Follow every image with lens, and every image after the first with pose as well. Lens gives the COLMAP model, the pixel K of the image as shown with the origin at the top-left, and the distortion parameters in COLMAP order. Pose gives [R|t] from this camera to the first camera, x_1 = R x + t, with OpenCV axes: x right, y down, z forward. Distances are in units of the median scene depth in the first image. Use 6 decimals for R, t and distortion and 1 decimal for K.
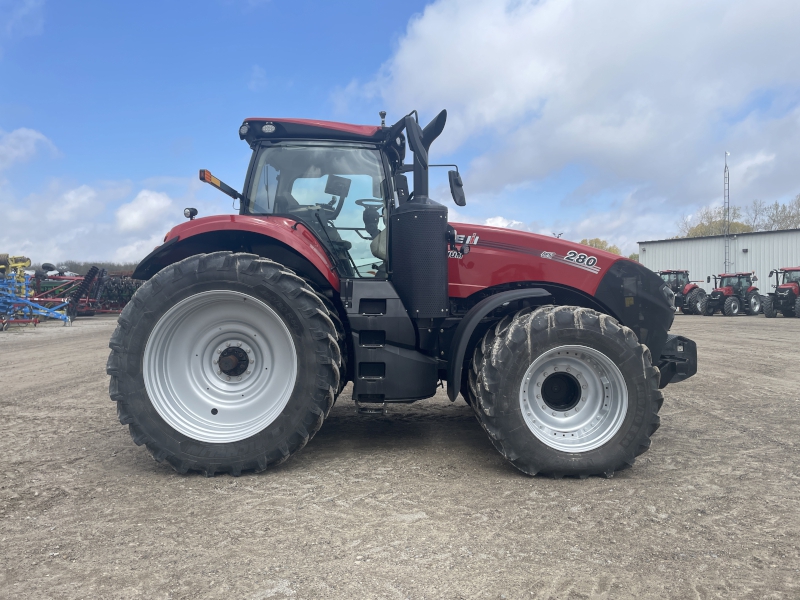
lens RADIAL K [[619.2, 0, 398.0], [0, 619.2, 297.5], [0, 0, 1]] dist [0.035399, -0.011053]
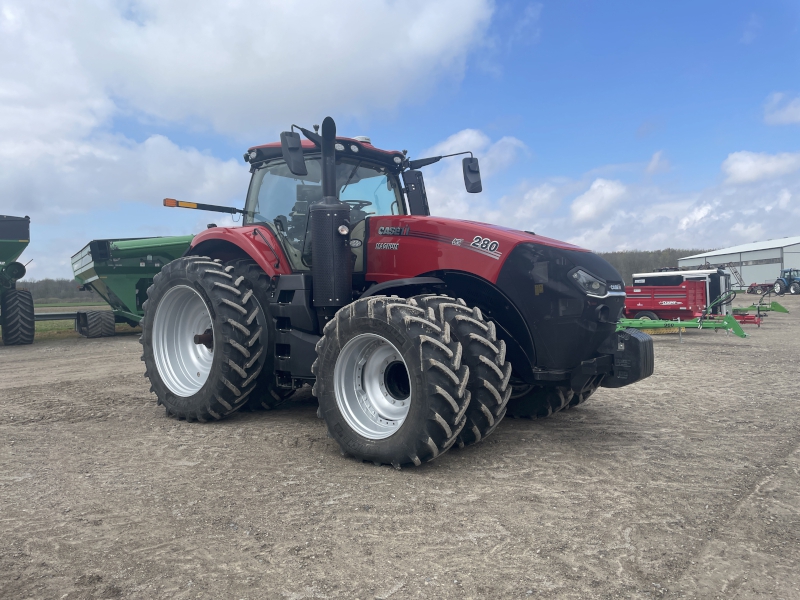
lens RADIAL K [[619.2, 0, 393.3], [0, 619.2, 303.9], [0, 0, 1]] dist [0.035399, -0.011053]
pose [[0.773154, 0.003496, -0.634209, 0.859494], [0.015165, 0.999597, 0.023998, 0.003309], [0.634037, -0.028172, 0.772789, 0.215174]]
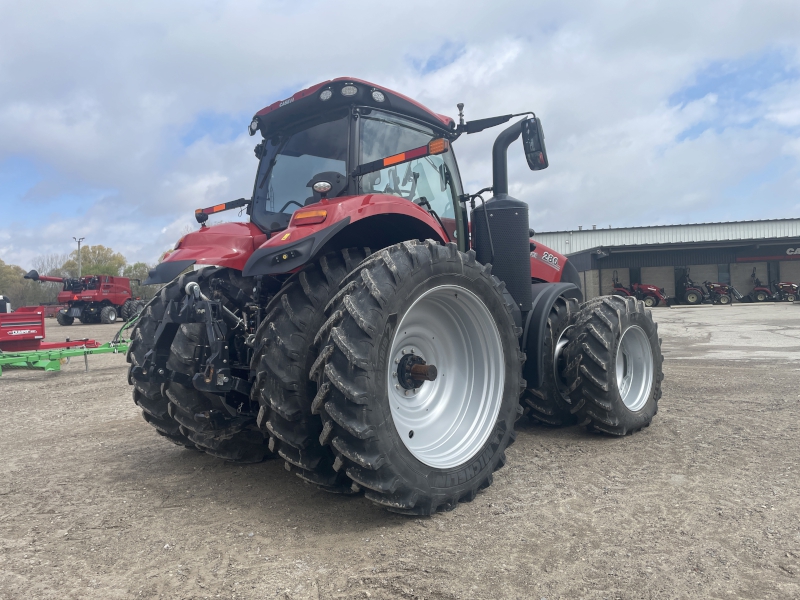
lens RADIAL K [[619.2, 0, 402.7], [0, 619.2, 298.0], [0, 0, 1]] dist [0.035399, -0.011053]
pose [[0.689760, -0.025208, 0.723599, -0.851776], [0.035597, 0.999366, 0.000882, 0.002838], [-0.723163, 0.025150, 0.690220, 0.423316]]
